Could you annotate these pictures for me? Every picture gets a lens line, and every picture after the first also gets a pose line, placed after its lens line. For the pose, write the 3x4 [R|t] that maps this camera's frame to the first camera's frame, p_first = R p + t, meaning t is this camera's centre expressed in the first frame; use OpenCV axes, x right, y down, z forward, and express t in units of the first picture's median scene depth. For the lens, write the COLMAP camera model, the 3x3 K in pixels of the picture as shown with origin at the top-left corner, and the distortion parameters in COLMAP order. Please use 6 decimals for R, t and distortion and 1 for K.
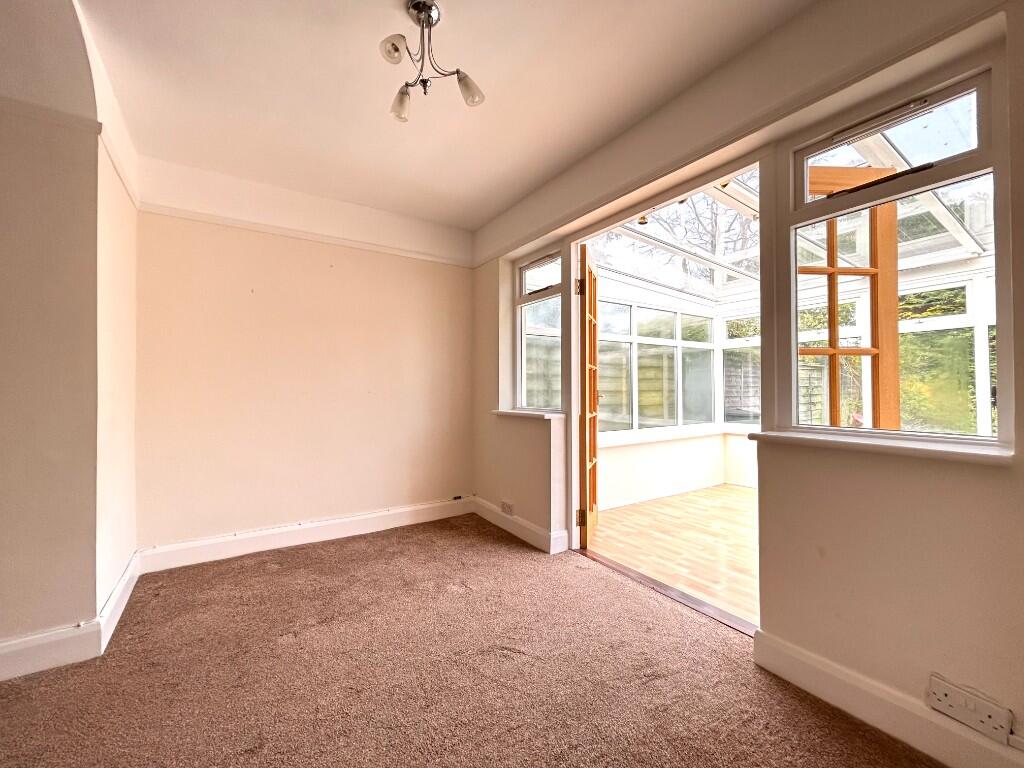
lens RADIAL K [[415.6, 0, 509.6], [0, 415.6, 384.7], [0, 0, 1]] dist [0.000435, 0.000197]
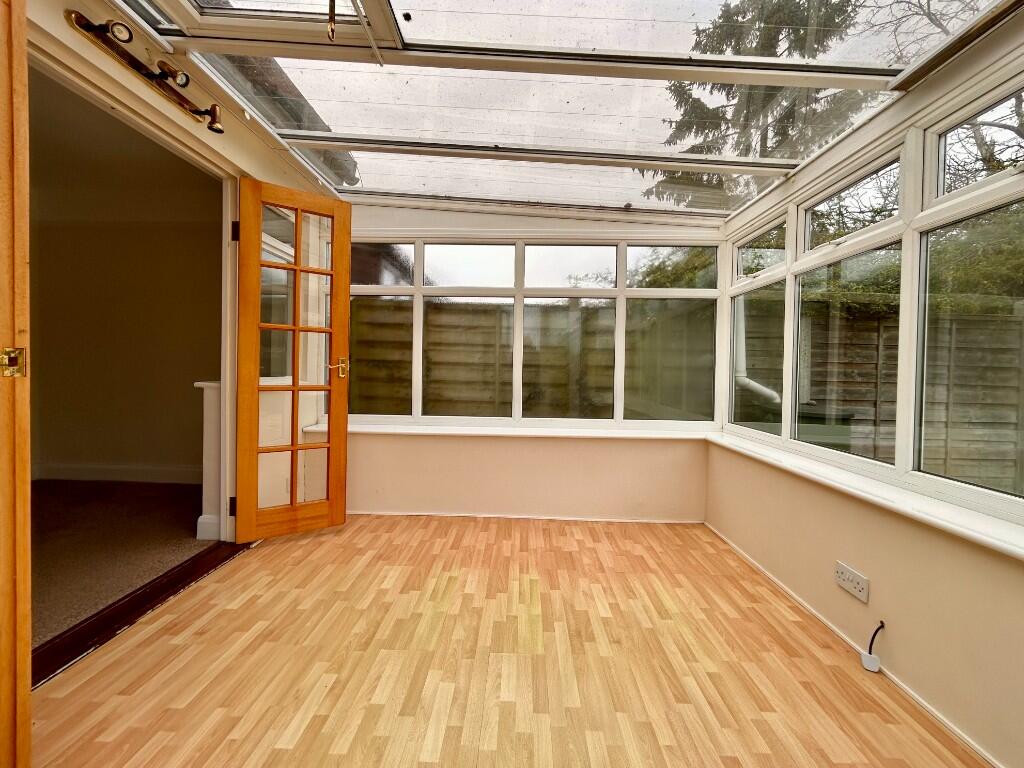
lens RADIAL K [[424.6, 0, 511.8], [0, 424.6, 374.9], [0, 0, 1]] dist [-0.001310, 0.000124]
pose [[0.821586, 0.031951, -0.569189, 0.798948], [-0.015440, 0.999309, 0.033809, 0.010664], [0.569876, -0.018989, 0.821512, 0.443863]]
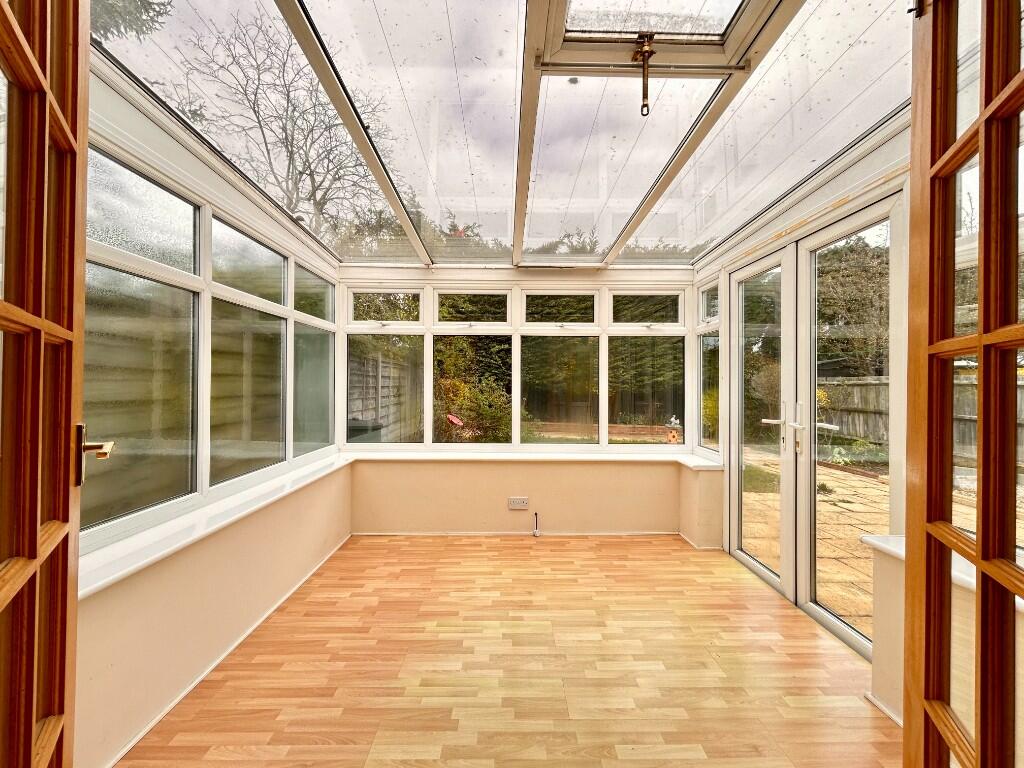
lens RADIAL K [[415.6, 0, 509.6], [0, 415.6, 384.7], [0, 0, 1]] dist [0.000435, 0.000197]
pose [[0.538651, 0.013306, 0.842424, 0.118197], [-0.030071, 0.999542, 0.003440, -0.018093], [-0.841992, -0.027185, 0.538805, 0.549858]]
